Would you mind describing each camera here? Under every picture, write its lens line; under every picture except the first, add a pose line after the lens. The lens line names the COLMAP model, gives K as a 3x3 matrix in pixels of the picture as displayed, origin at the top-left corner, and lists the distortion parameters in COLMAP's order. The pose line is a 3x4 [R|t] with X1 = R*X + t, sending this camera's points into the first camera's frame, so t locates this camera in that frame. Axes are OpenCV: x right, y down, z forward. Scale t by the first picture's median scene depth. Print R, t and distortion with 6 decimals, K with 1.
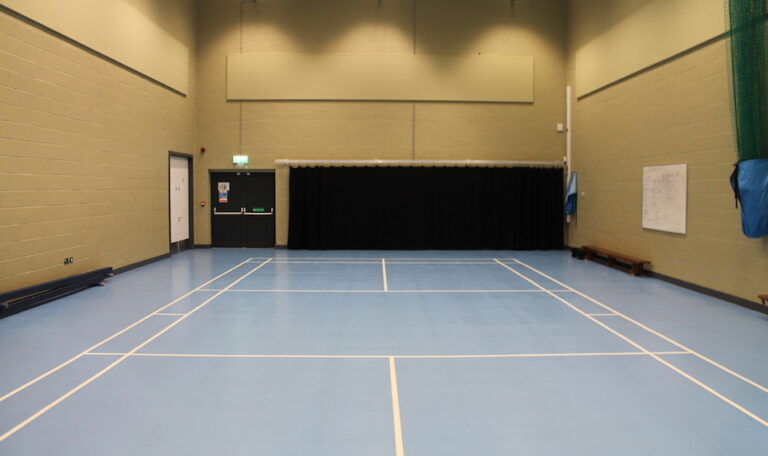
lens RADIAL K [[637.4, 0, 384.7], [0, 637.4, 230.7], [0, 0, 1]] dist [-0.157806, 0.120234]
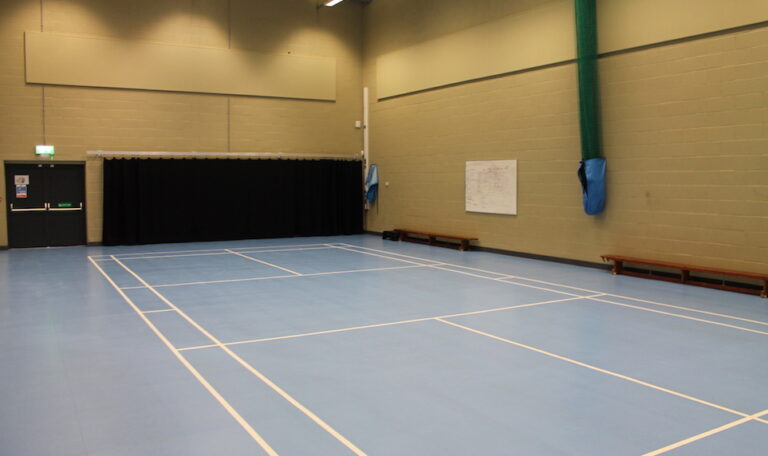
lens RADIAL K [[637.4, 0, 387.3], [0, 637.4, 231.6], [0, 0, 1]] dist [-0.157806, 0.120234]
pose [[0.872683, -0.041939, 0.486482, -0.232779], [0.034049, 0.999106, 0.025053, -0.000883], [-0.487098, -0.005299, 0.873331, -0.008407]]
